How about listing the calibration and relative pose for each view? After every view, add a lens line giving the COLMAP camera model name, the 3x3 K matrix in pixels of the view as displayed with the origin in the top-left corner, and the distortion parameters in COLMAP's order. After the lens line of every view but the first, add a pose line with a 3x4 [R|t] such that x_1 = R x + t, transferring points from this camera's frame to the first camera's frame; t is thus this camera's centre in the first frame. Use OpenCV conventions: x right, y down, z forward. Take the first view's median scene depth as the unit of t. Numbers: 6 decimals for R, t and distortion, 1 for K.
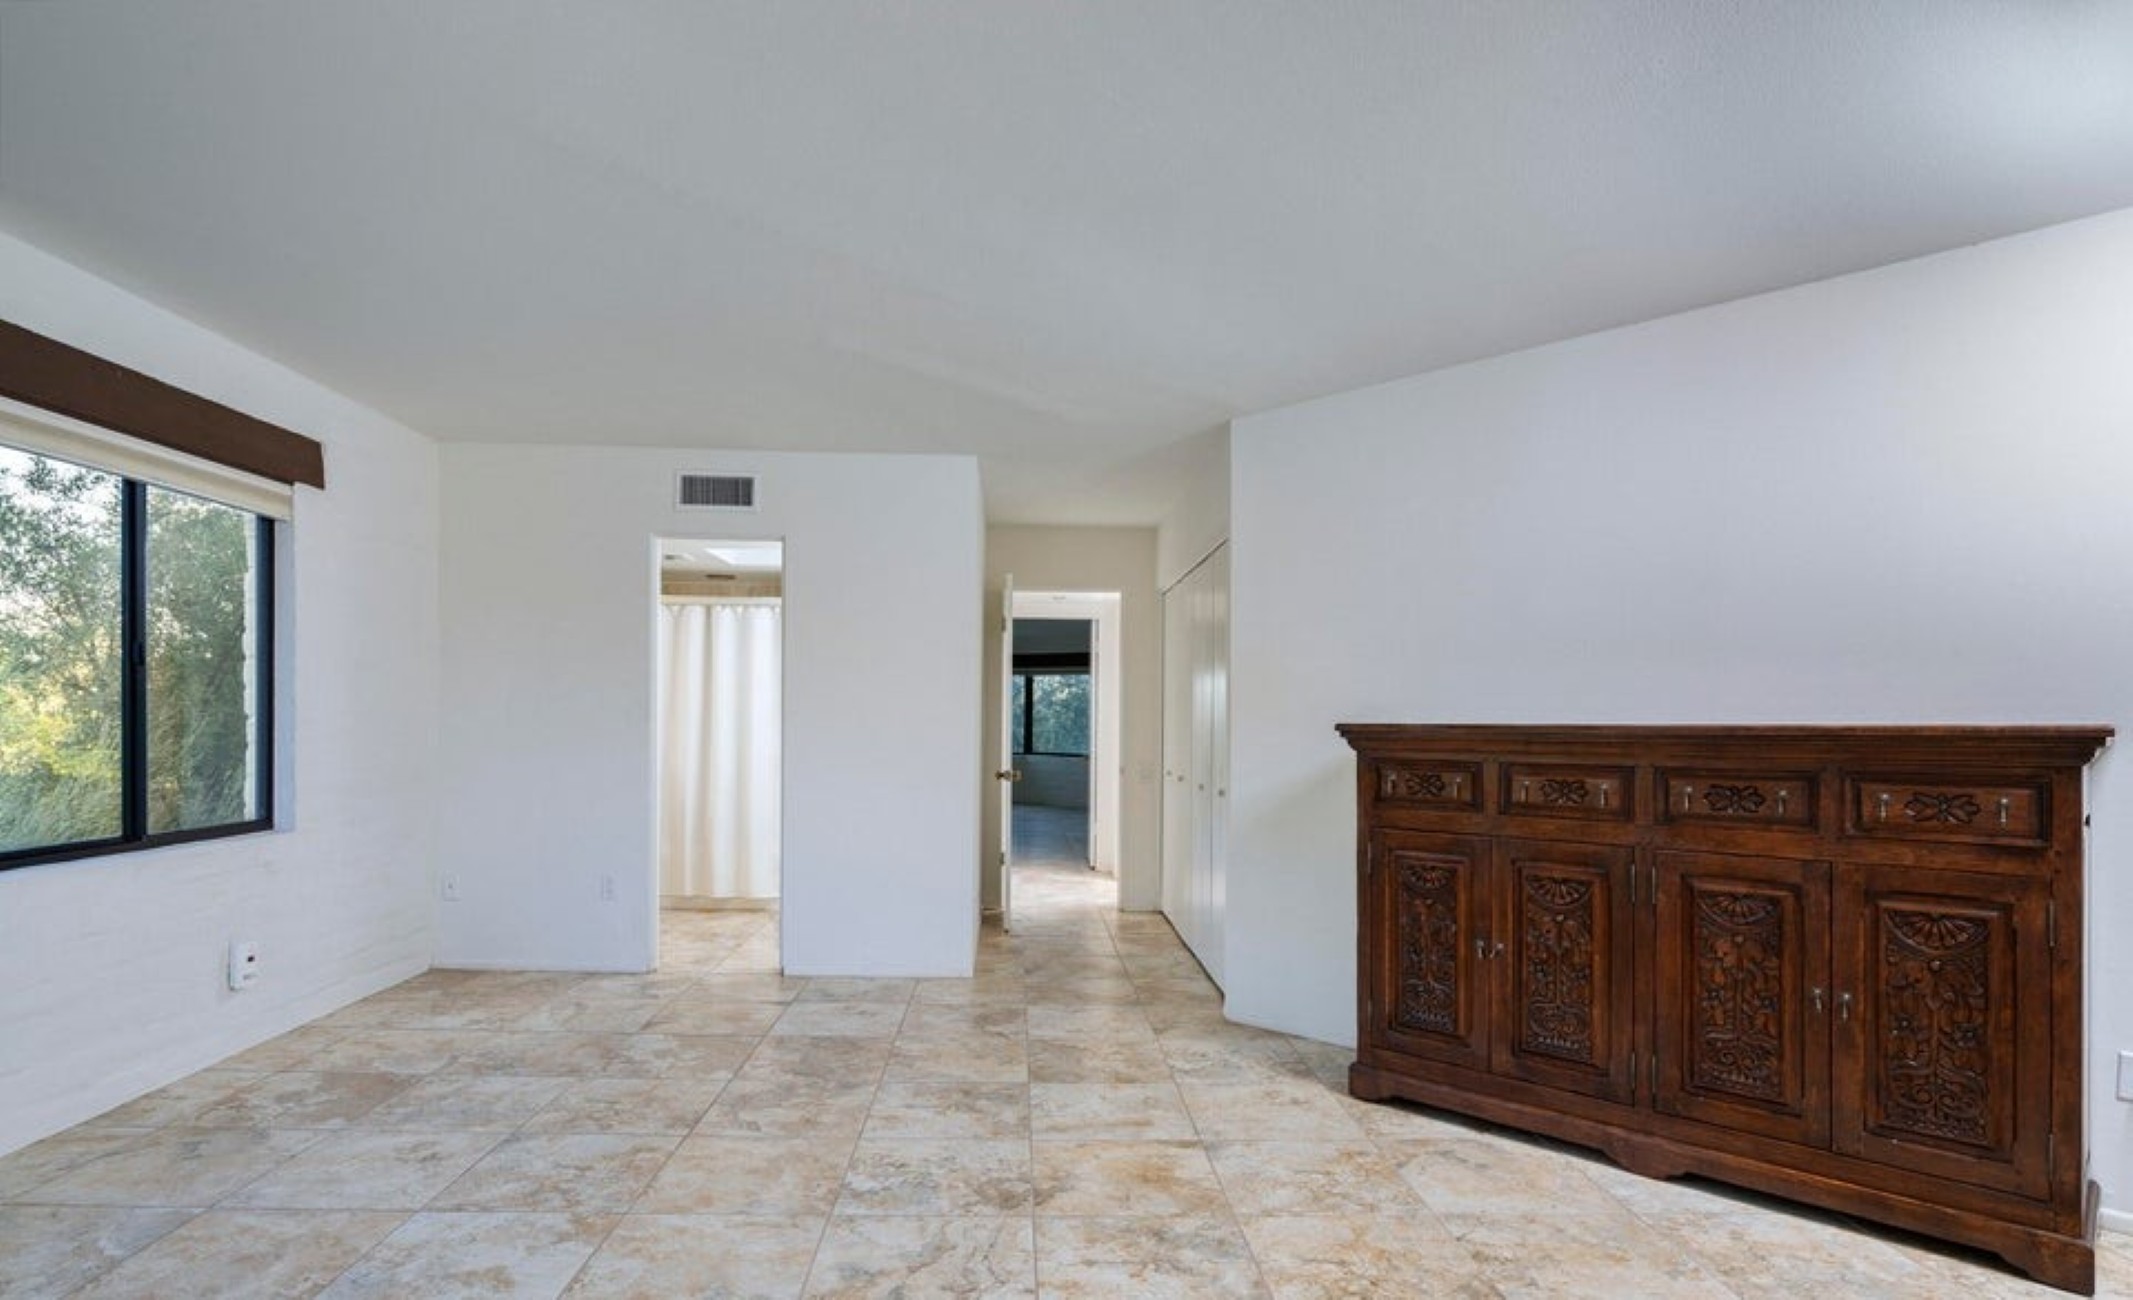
lens RADIAL K [[1117.3, 0, 1023.1], [0, 1117.3, 723.8], [0, 0, 1]] dist [0.005680, 0.000014]
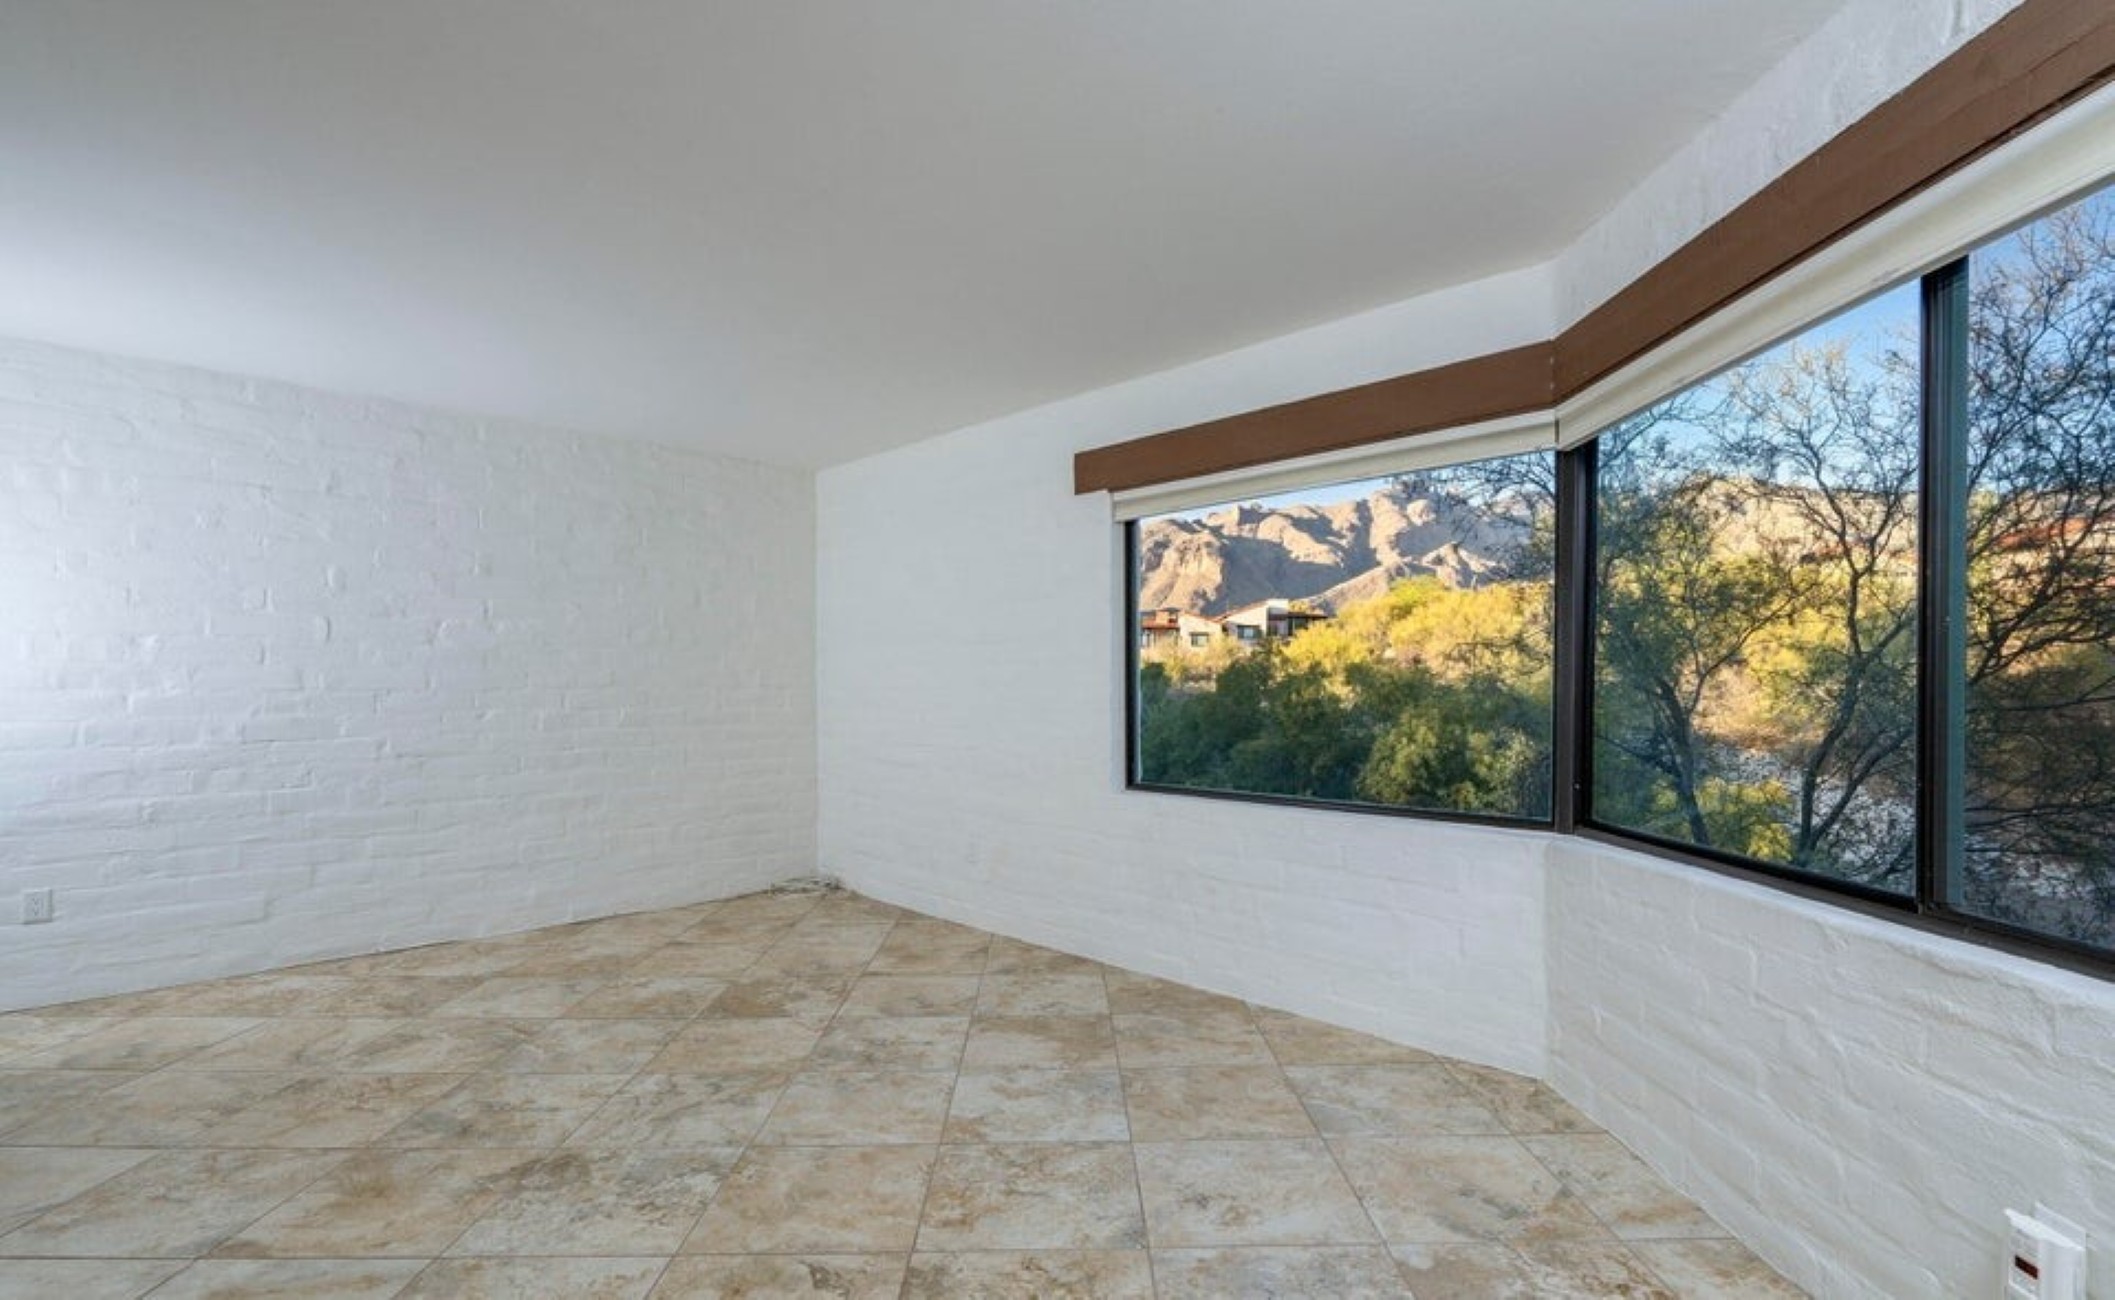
lens RADIAL K [[1023.1, 0, 1063.1], [0, 1023.1, 589.9], [0, 0, 1]] dist [0.009096, 0.000222]
pose [[-0.999955, -0.007087, 0.006374, -0.409399], [-0.007626, 0.996008, -0.088938, -0.003364], [-0.005719, -0.088983, -0.996017, 1.739829]]
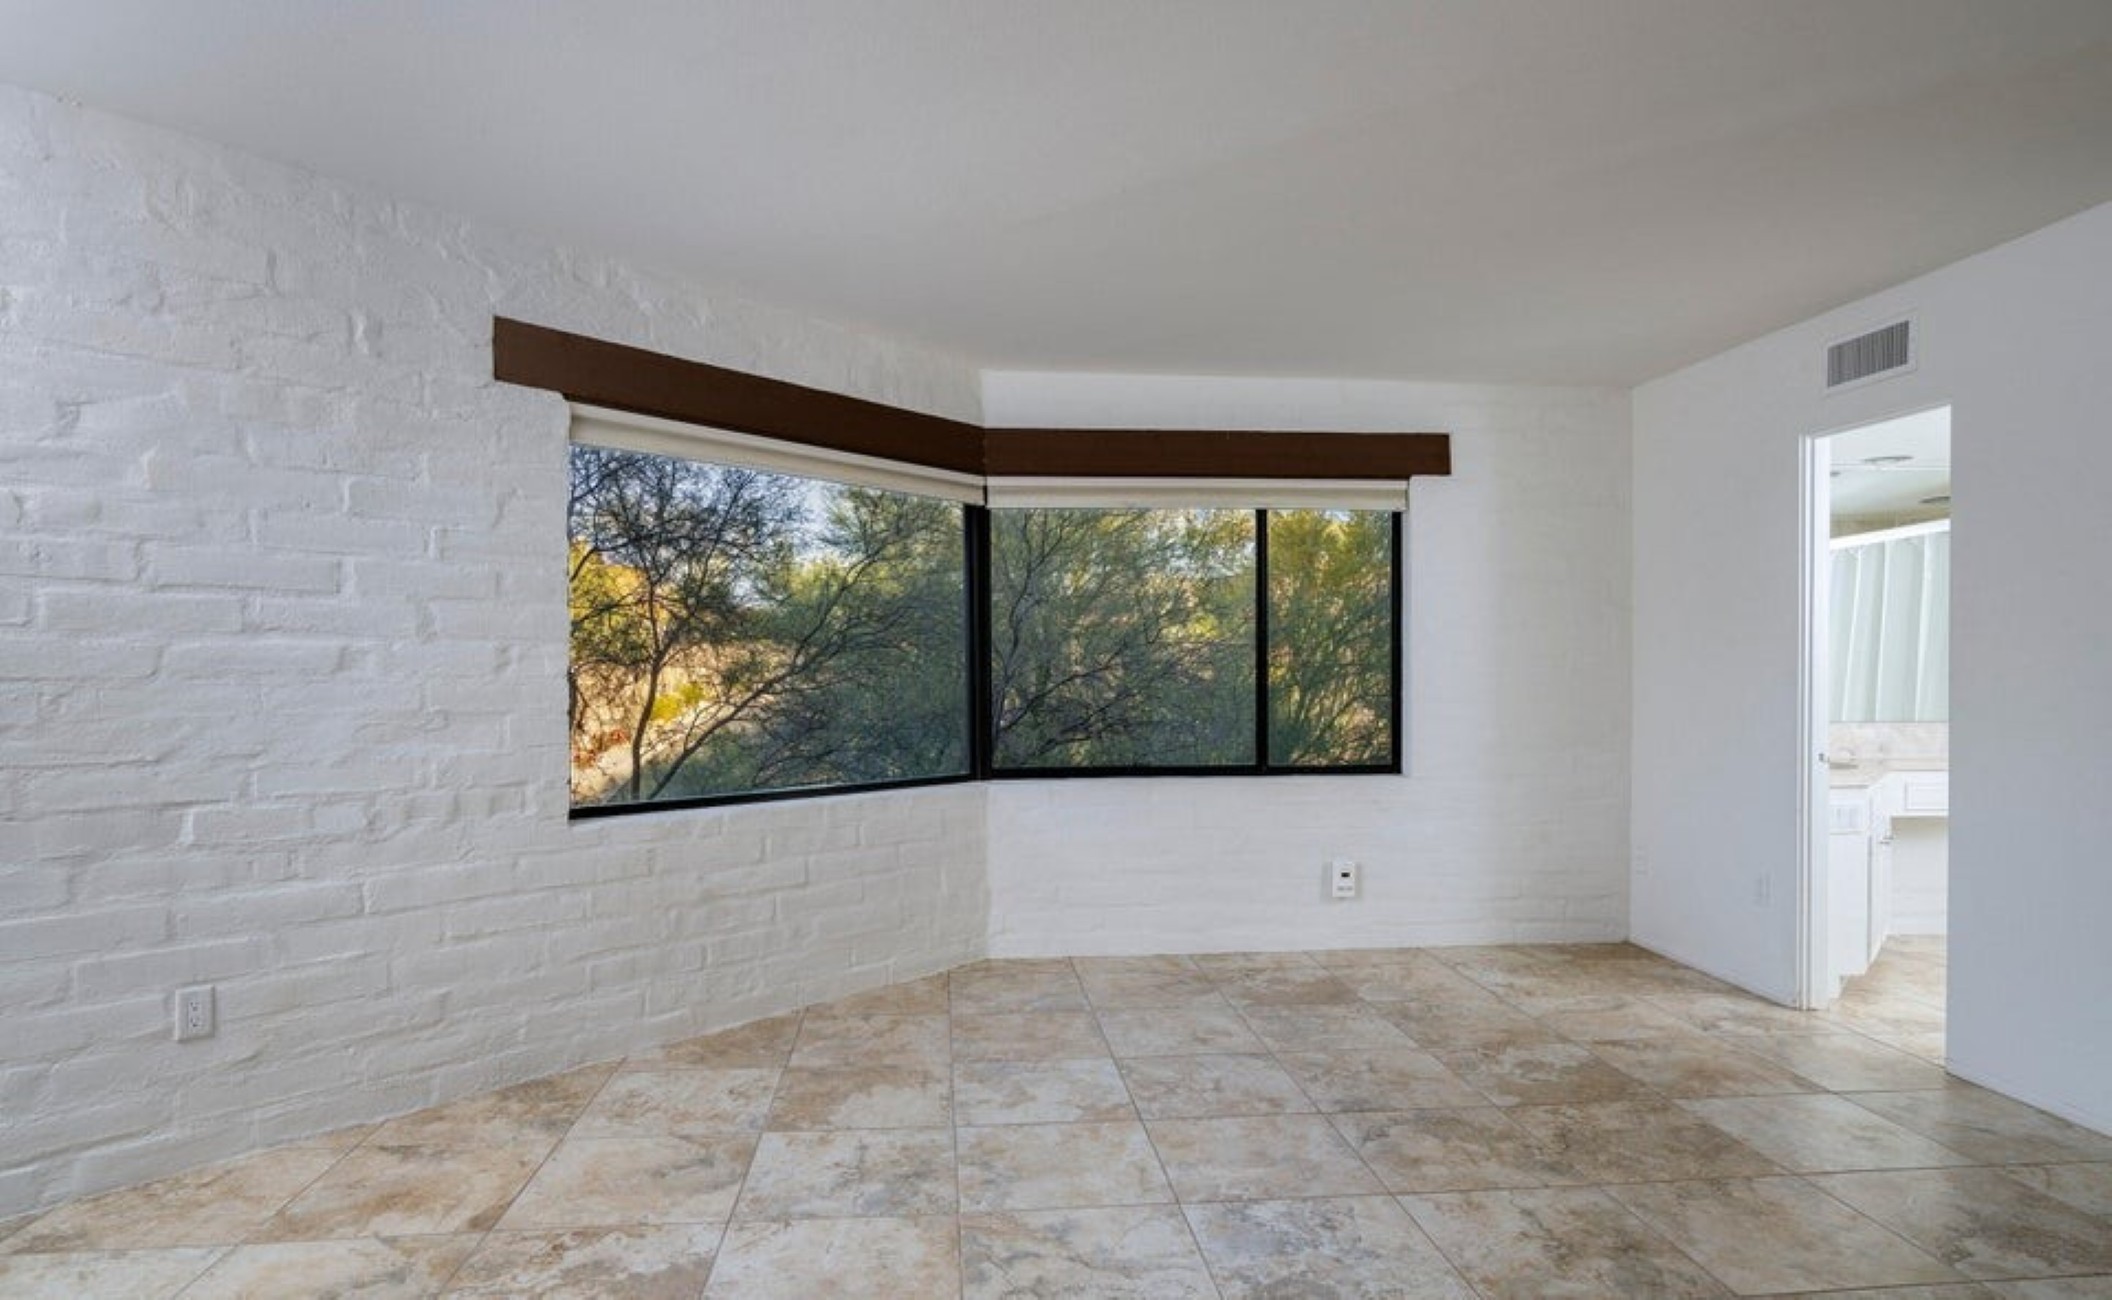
lens RADIAL K [[1154.5, 0, 1063.0], [0, 1154.5, 710.1], [0, 0, 1]] dist [0.002689, 0.000058]
pose [[0.096377, 0.018712, -0.995169, 0.668945], [-0.002555, 0.999825, 0.018552, 0.005719], [0.995342, 0.000755, 0.096408, 0.697117]]
